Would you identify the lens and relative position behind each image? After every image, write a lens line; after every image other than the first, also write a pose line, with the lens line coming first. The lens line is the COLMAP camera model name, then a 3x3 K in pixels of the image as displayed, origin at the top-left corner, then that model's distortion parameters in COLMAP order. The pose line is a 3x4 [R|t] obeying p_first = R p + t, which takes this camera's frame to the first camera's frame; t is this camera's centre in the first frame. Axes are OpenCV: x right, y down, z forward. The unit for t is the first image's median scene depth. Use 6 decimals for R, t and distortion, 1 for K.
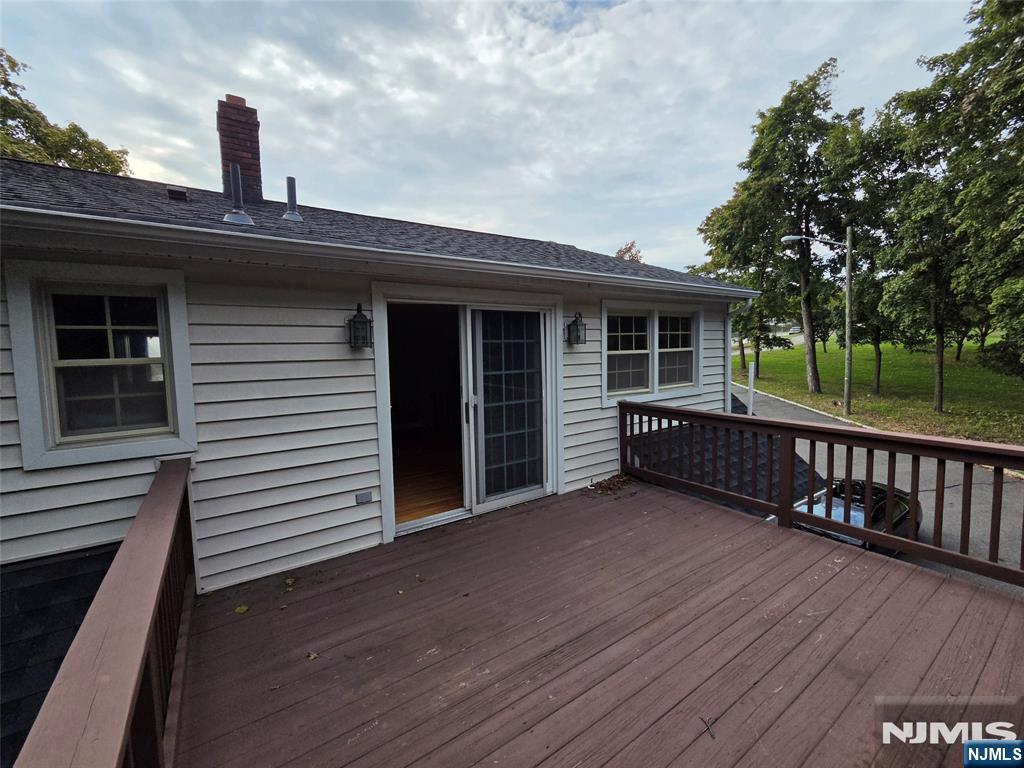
lens RADIAL K [[420.2, 0, 512.1], [0, 420.2, 378.5], [0, 0, 1]] dist [-0.000891, 0.000125]
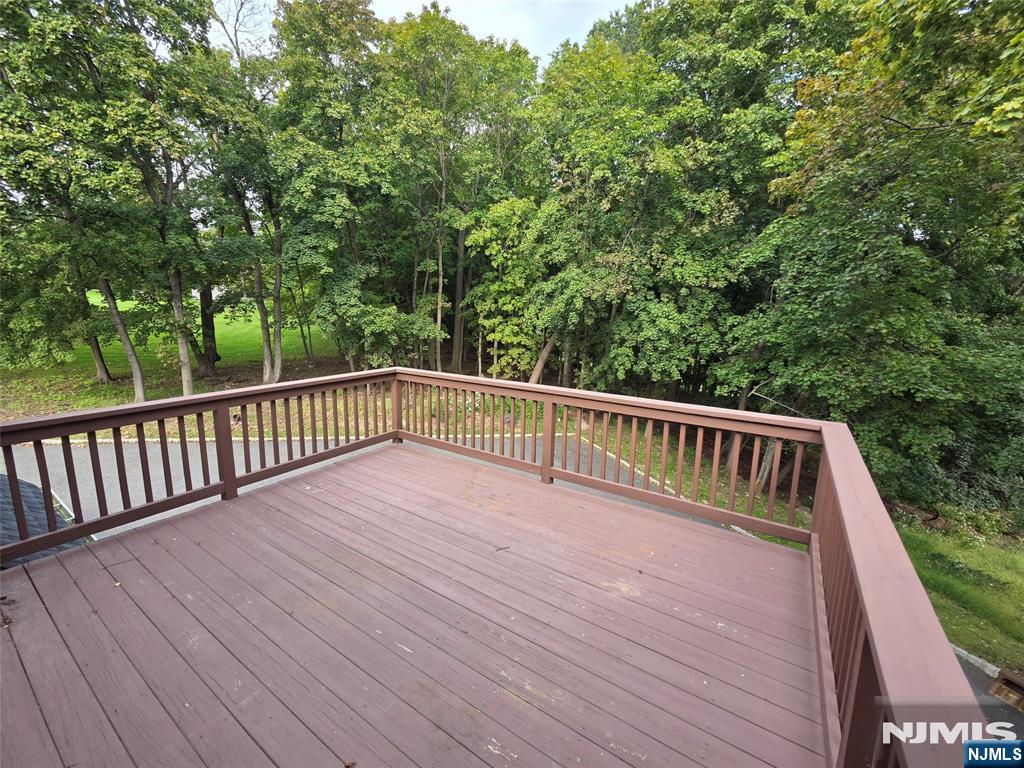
lens RADIAL K [[420.2, 0, 512.1], [0, 420.2, 378.5], [0, 0, 1]] dist [-0.000891, 0.000125]
pose [[-0.370279, -0.129589, 0.919837, -0.693115], [0.073133, 0.983081, 0.167938, -0.071618], [-0.926037, 0.129454, -0.354538, 1.029567]]
